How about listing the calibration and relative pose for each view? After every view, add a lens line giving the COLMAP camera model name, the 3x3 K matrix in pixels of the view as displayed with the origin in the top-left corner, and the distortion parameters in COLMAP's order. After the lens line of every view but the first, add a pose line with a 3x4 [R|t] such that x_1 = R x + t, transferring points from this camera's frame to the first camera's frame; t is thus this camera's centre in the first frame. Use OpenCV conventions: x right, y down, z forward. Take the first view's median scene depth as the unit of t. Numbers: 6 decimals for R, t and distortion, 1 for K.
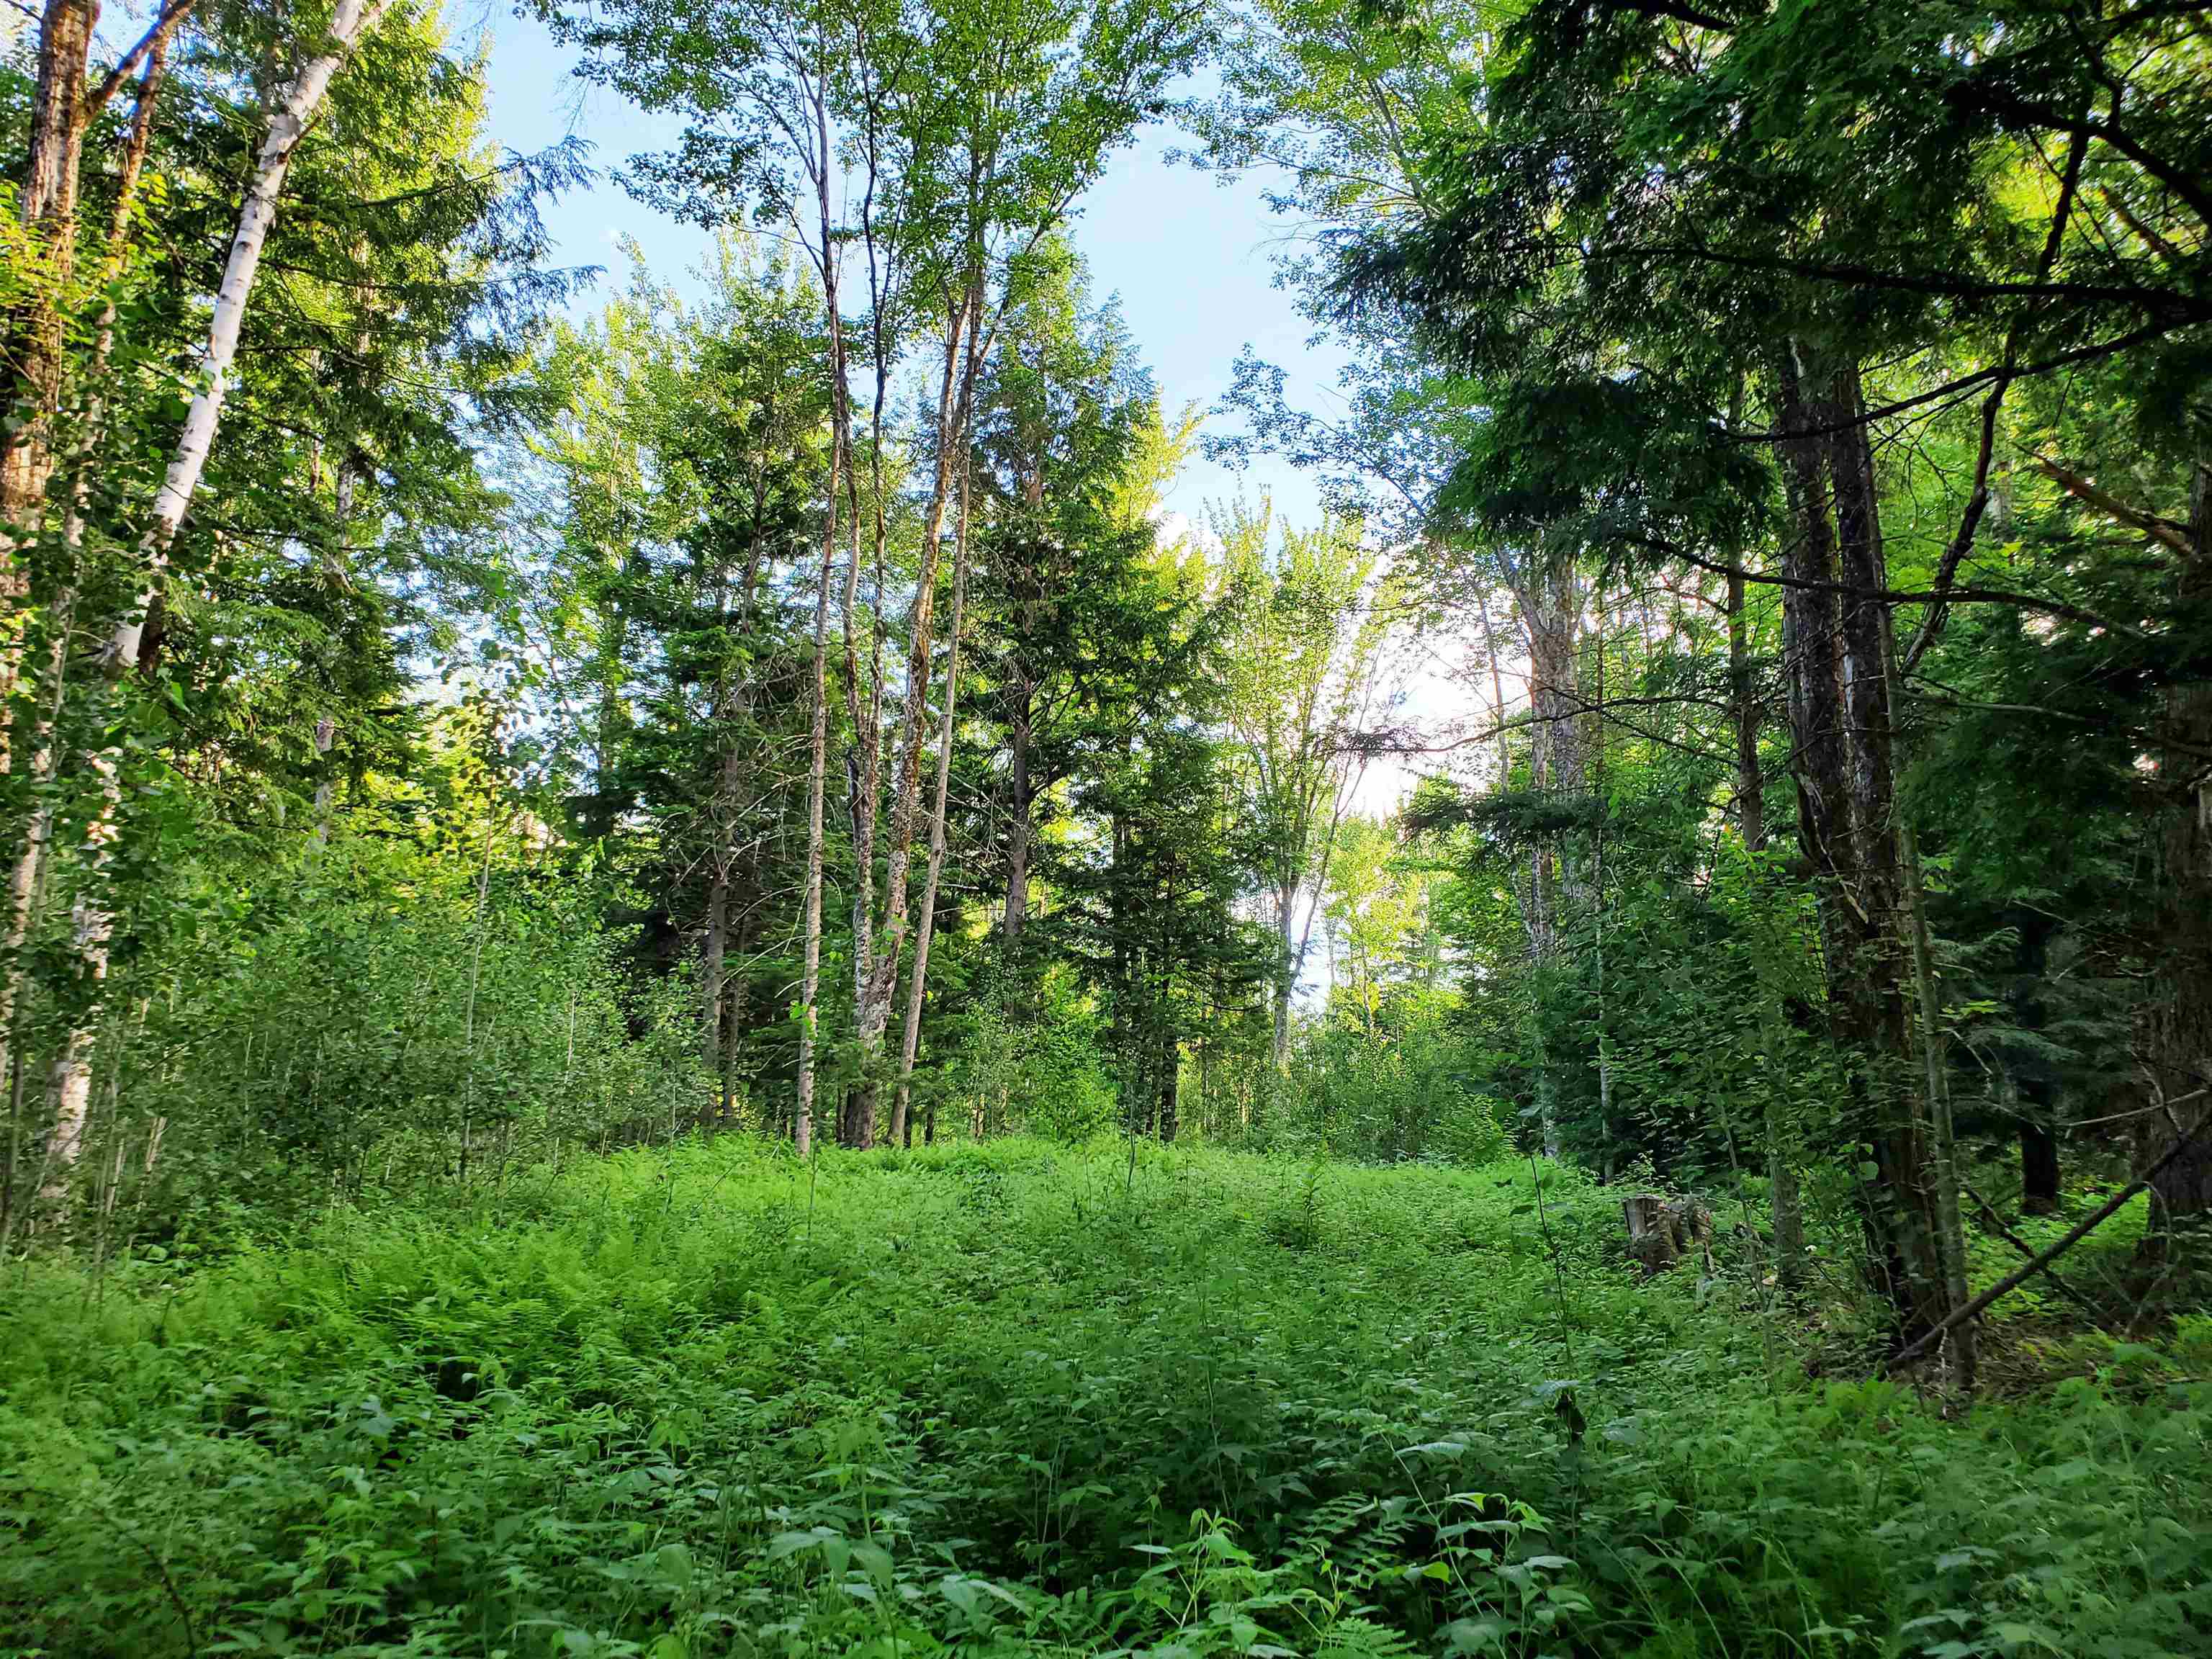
lens RADIAL K [[1667.2, 0, 1106.0], [0, 1667.2, 829.5], [0, 0, 1]] dist [0.117476, 0.000061]
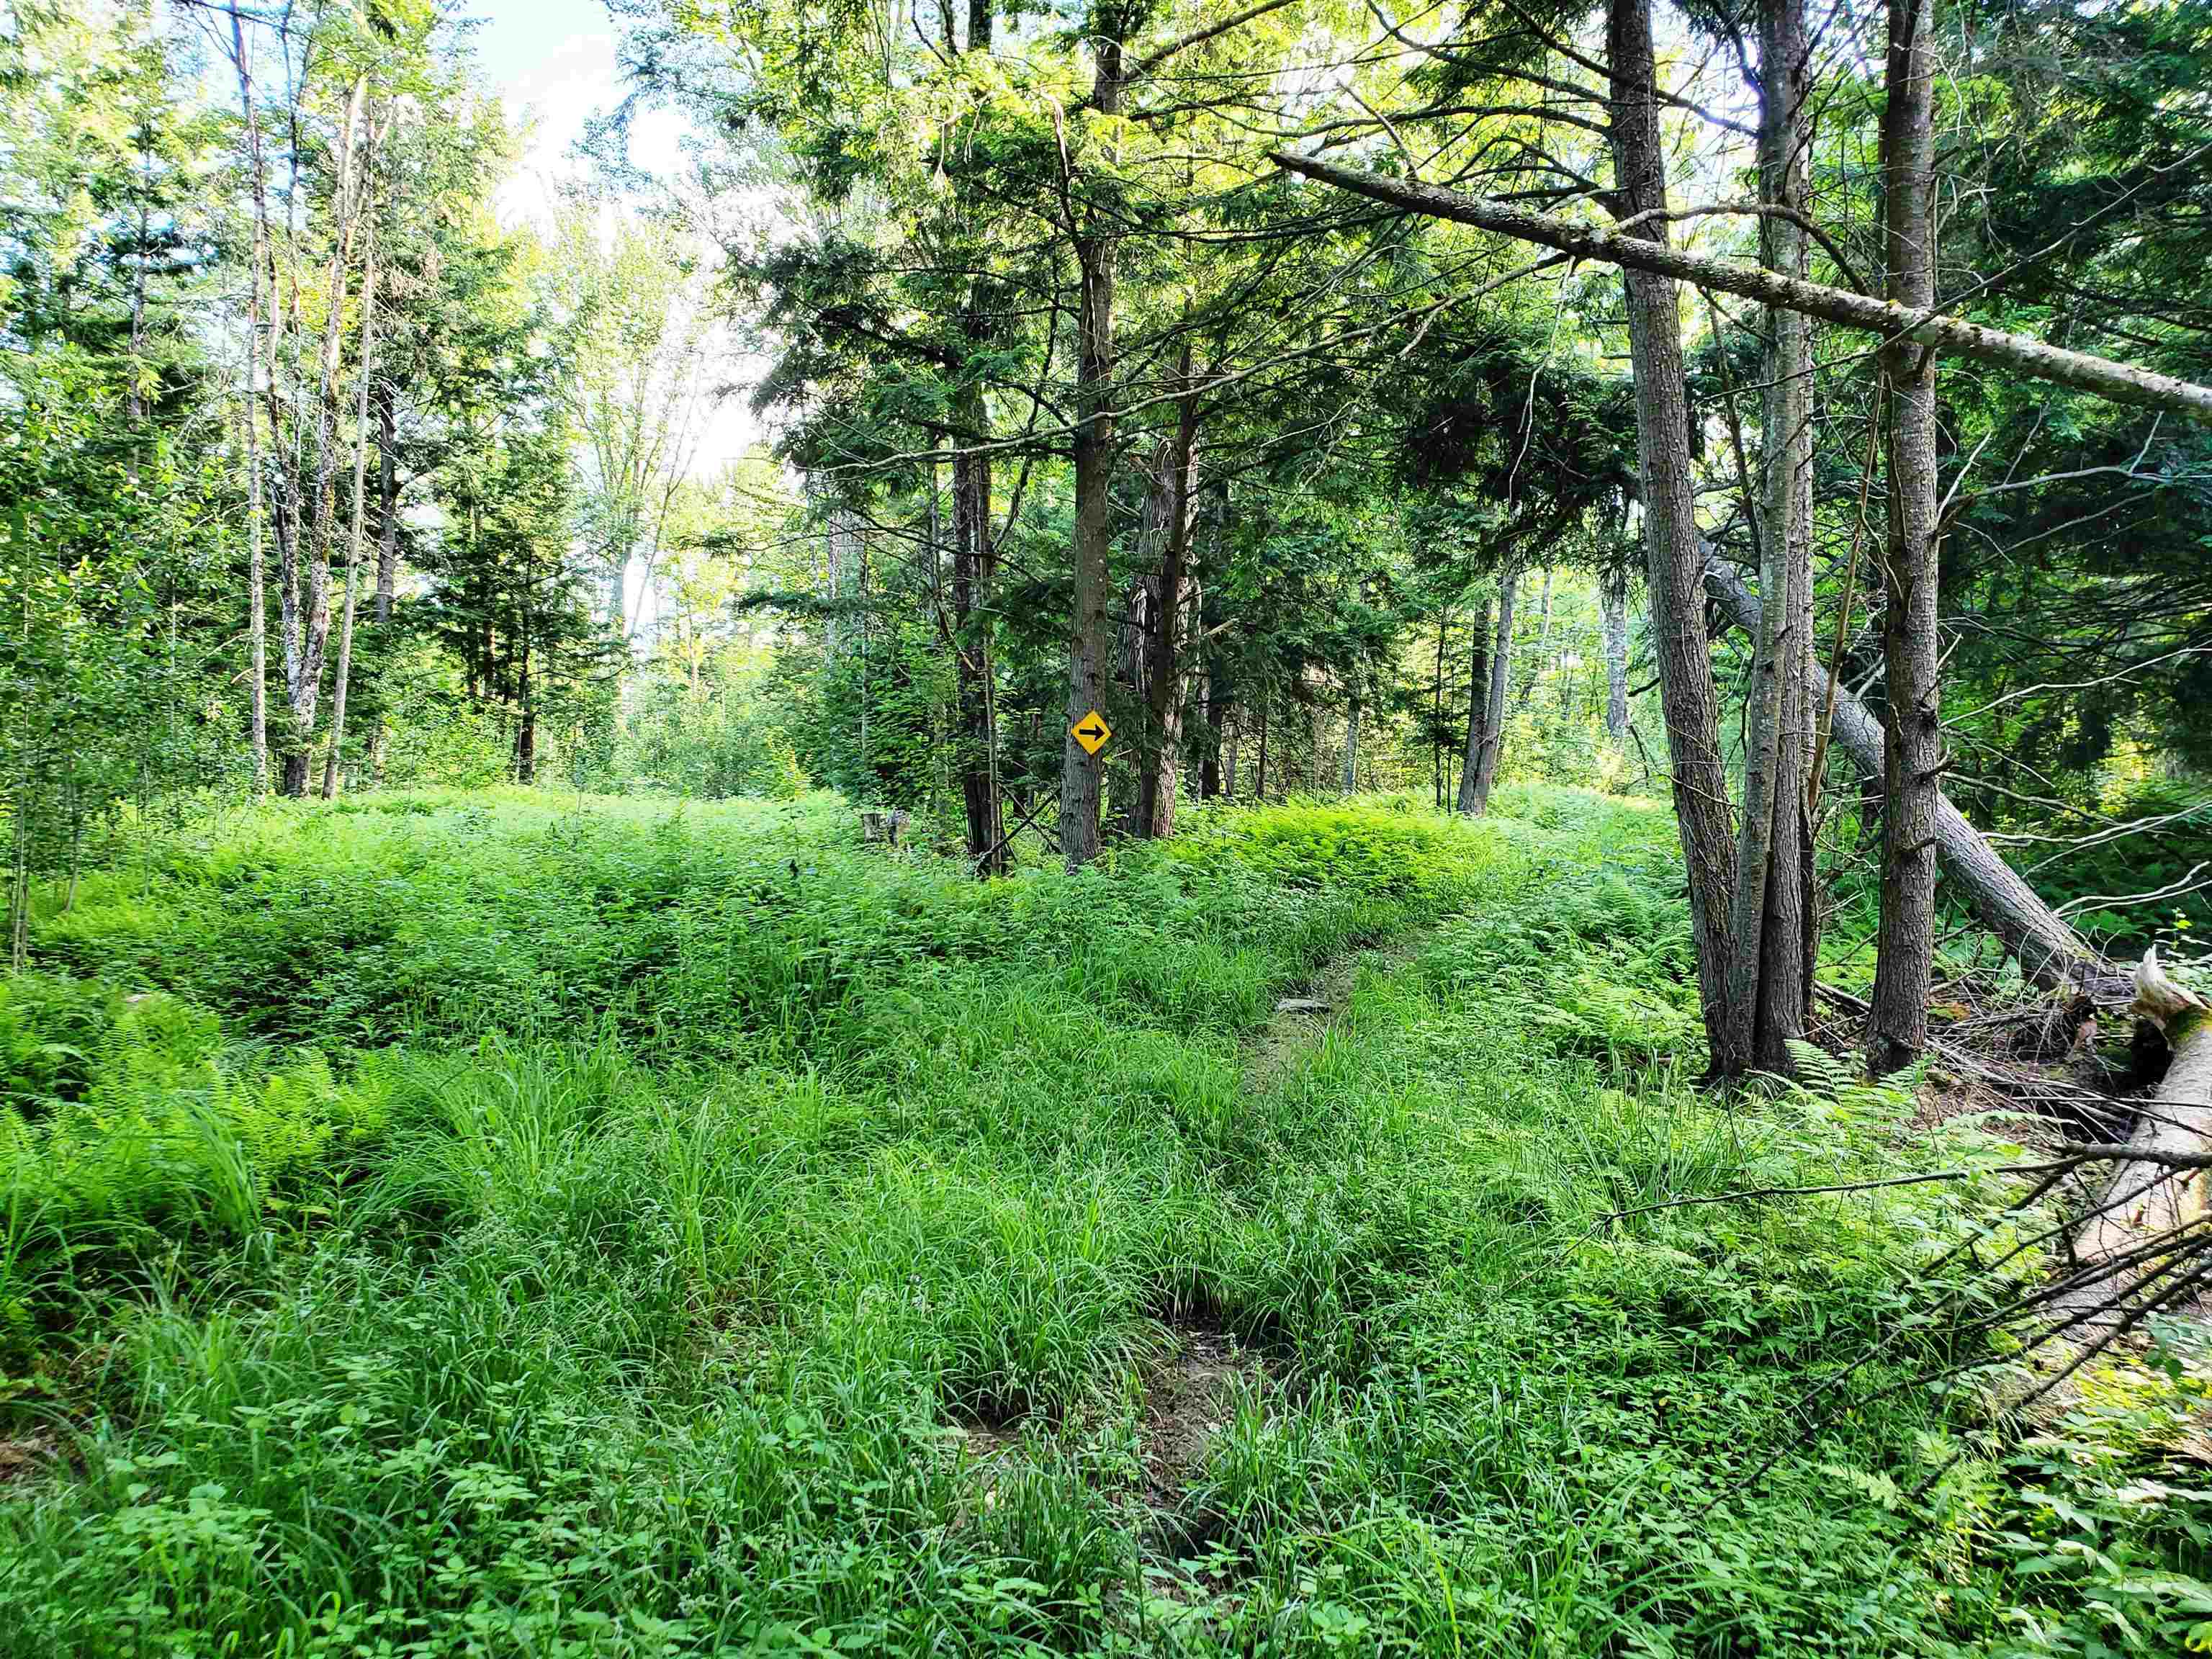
lens RADIAL K [[1656.2, 0, 1106.0], [0, 1656.2, 829.5], [0, 0, 1]] dist [-0.024504, 0.000464]
pose [[0.920657, -0.030826, 0.389153, -0.066859], [-0.052192, 0.978208, 0.200962, -0.065111], [-0.386868, -0.205328, 0.898985, -0.338313]]
